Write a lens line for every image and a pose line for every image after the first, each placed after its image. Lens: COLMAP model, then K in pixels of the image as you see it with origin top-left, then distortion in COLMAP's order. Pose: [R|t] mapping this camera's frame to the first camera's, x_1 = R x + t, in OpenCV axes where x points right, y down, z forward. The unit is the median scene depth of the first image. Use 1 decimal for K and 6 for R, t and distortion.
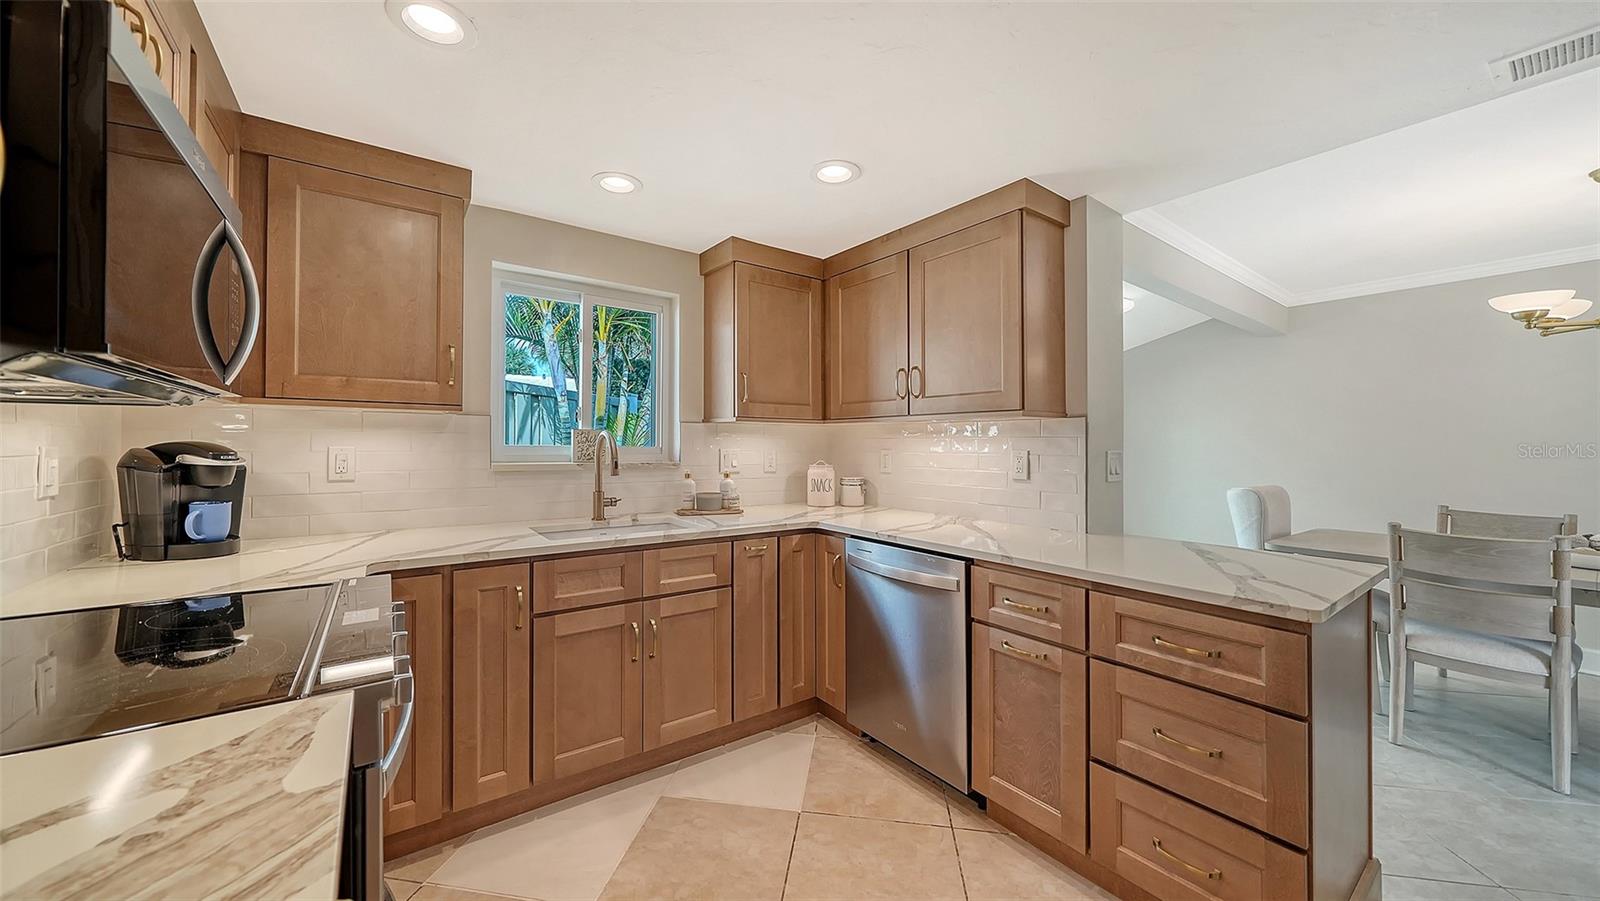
lens RADIAL K [[575.2, 0, 781.0], [0, 575.2, 426.4], [0, 0, 1]] dist [0.000990, 0.000020]
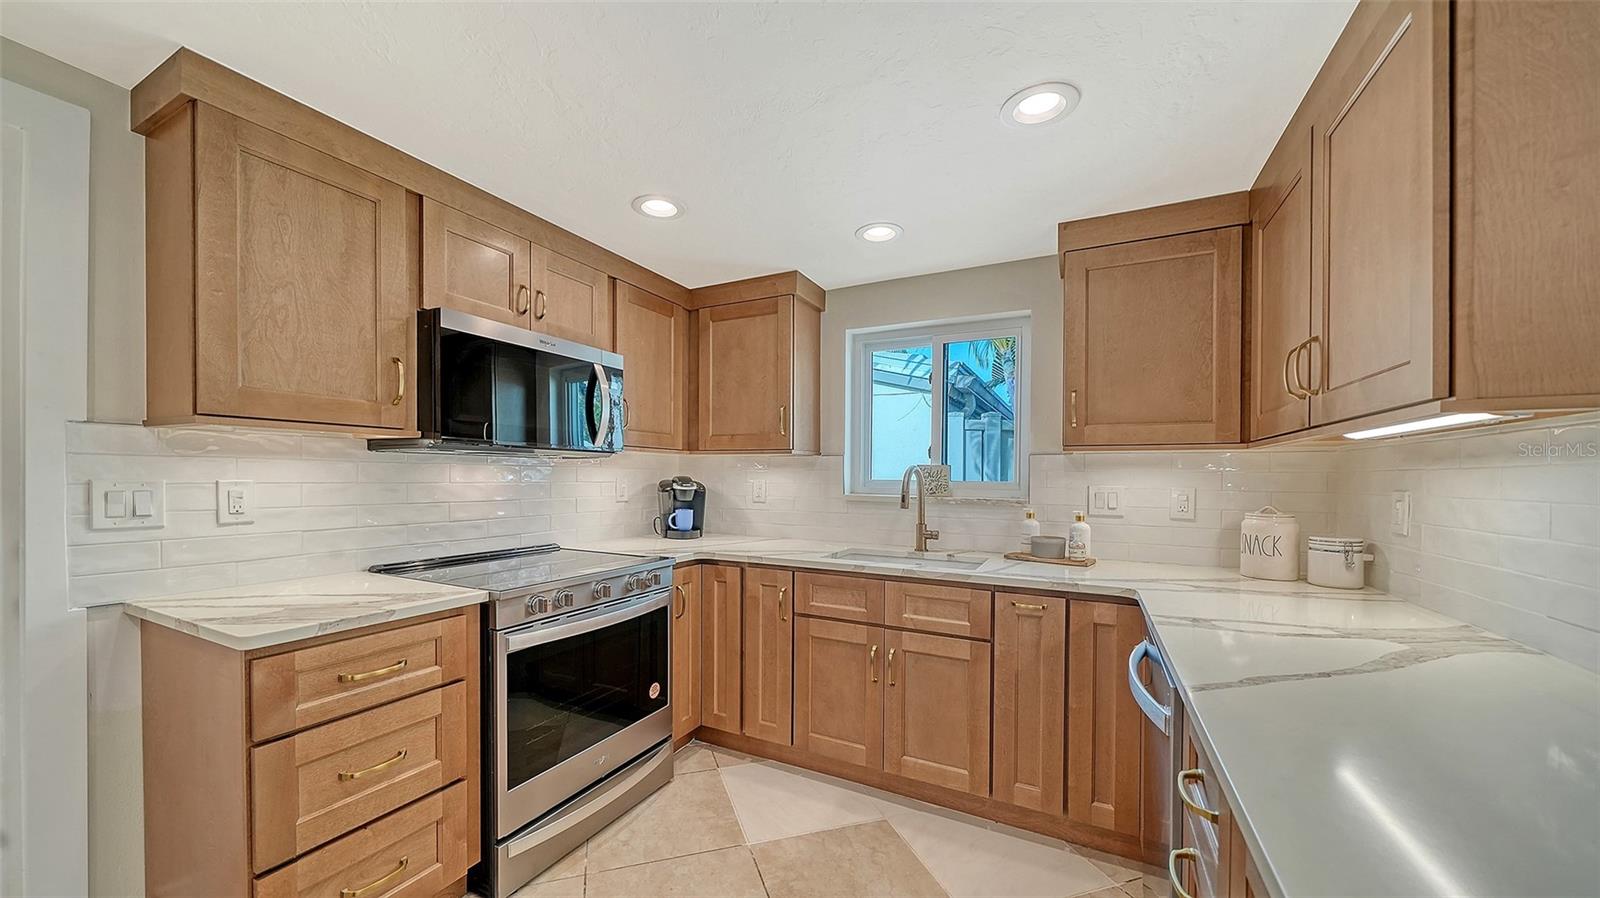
lens RADIAL K [[563.5, 0, 798.3], [0, 563.5, 476.4], [0, 0, 1]] dist [-0.004678, -0.000433]
pose [[0.453291, -0.003476, -0.891356, 0.548849], [0.021249, 0.999750, 0.006907, 0.016424], [0.891109, -0.022072, 0.453251, 0.370367]]
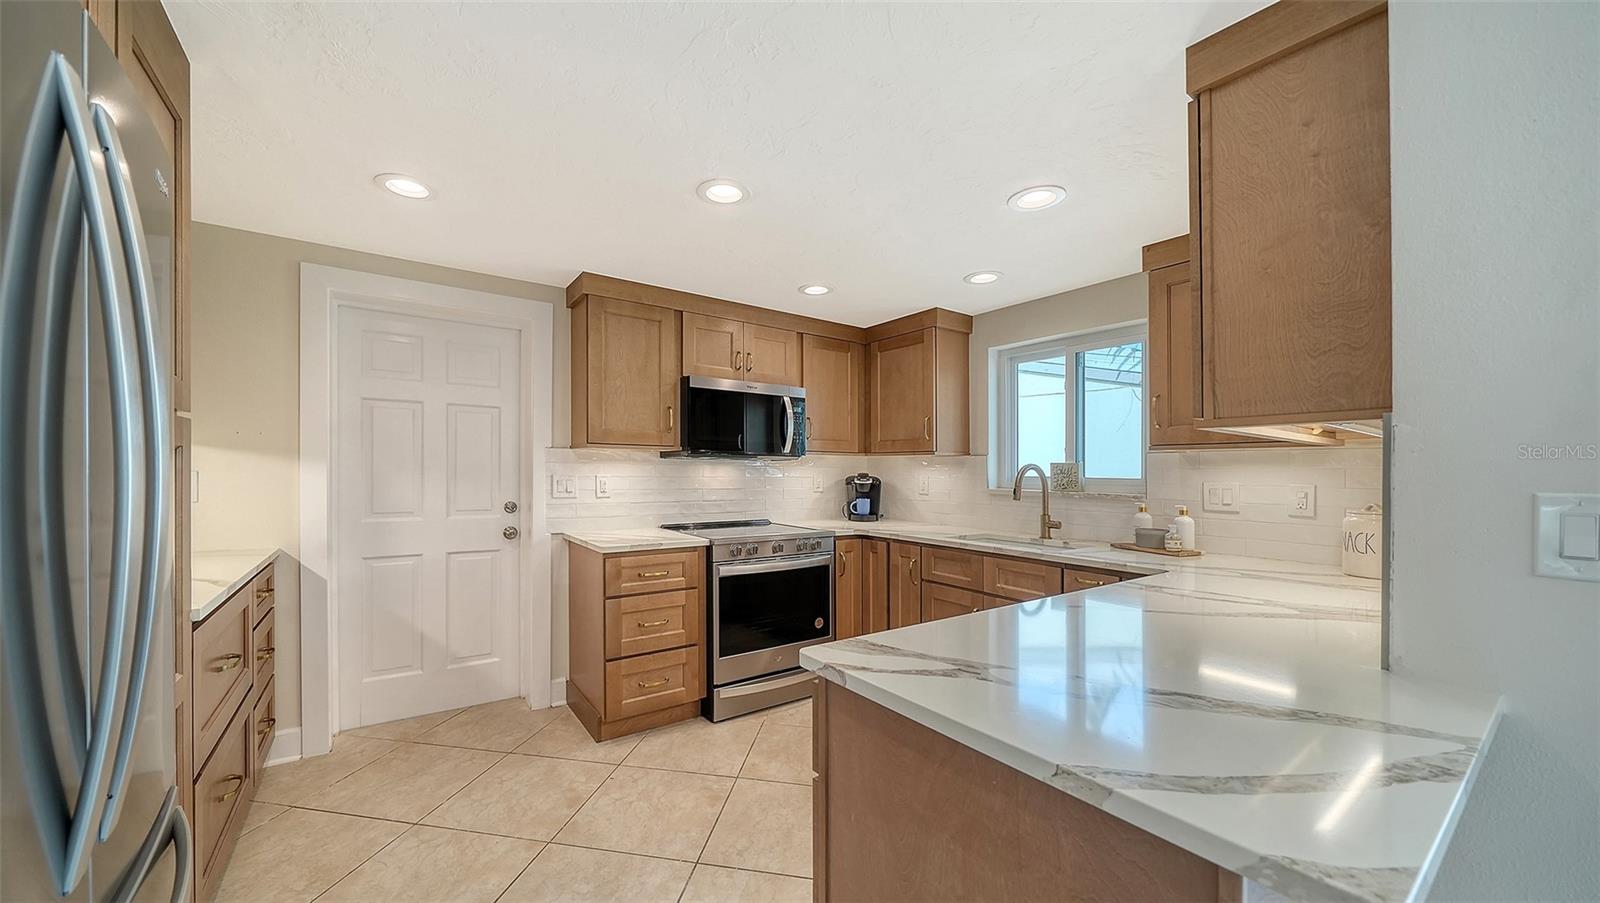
lens RADIAL K [[564.2, 0, 780.6], [0, 564.2, 470.3], [0, 0, 1]] dist [-0.007360, 0.000240]
pose [[-0.032876, -0.007911, -0.999428, 0.964818], [0.021425, 0.999733, -0.008618, 0.021074], [0.999230, -0.021696, -0.032698, 0.538806]]
